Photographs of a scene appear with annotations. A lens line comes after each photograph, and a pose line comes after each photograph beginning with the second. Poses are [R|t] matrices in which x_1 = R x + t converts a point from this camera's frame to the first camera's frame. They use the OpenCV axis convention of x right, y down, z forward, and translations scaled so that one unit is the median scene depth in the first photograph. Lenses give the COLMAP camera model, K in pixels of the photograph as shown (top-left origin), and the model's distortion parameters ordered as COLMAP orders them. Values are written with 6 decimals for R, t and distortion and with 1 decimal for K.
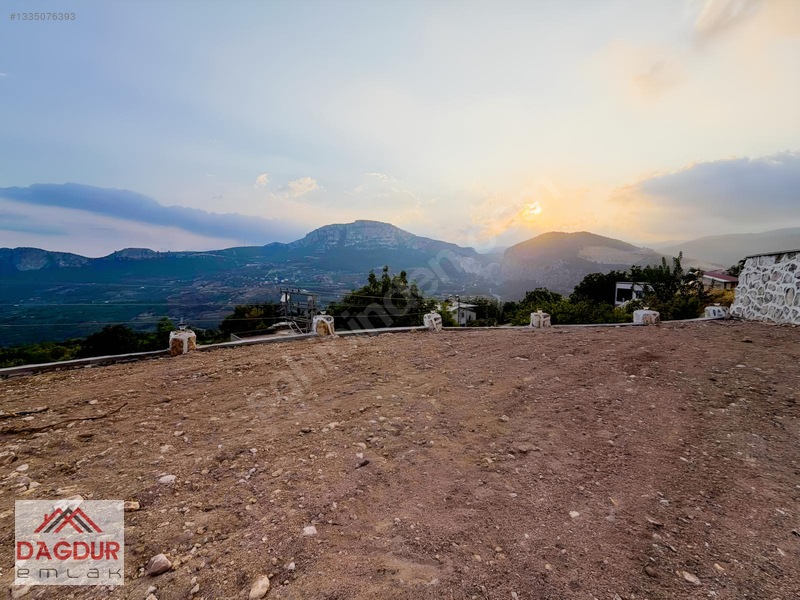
lens RADIAL K [[318.4, 0, 397.4], [0, 318.4, 299.5], [0, 0, 1]] dist [-0.000025, 0.000031]
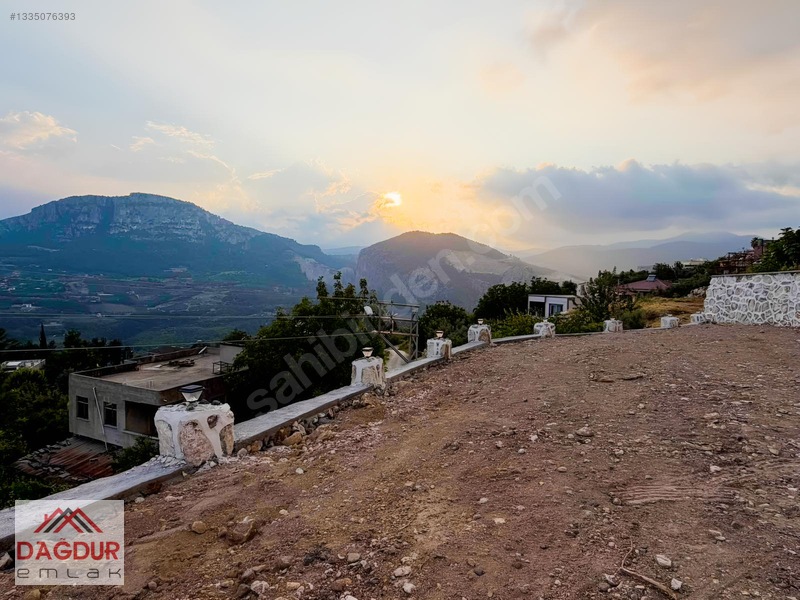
lens RADIAL K [[447.7, 0, 396.2], [0, 447.7, 299.4], [0, 0, 1]] dist [0.001359, -0.000067]
pose [[0.917568, 0.002039, 0.397574, -0.965371], [0.014255, 0.999175, -0.038024, 0.016577], [-0.397324, 0.040557, 0.916782, -0.213065]]
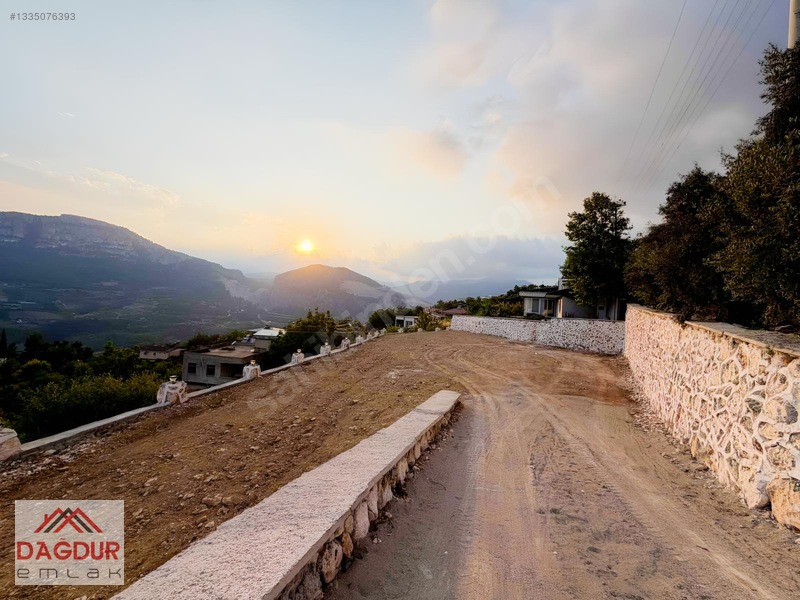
lens RADIAL K [[318.4, 0, 397.4], [0, 318.4, 299.5], [0, 0, 1]] dist [-0.000025, 0.000031]
pose [[0.763067, 0.051997, 0.644224, -2.400257], [0.001270, 0.996636, -0.081945, 0.003527], [-0.646318, 0.063348, 0.760434, -1.910917]]
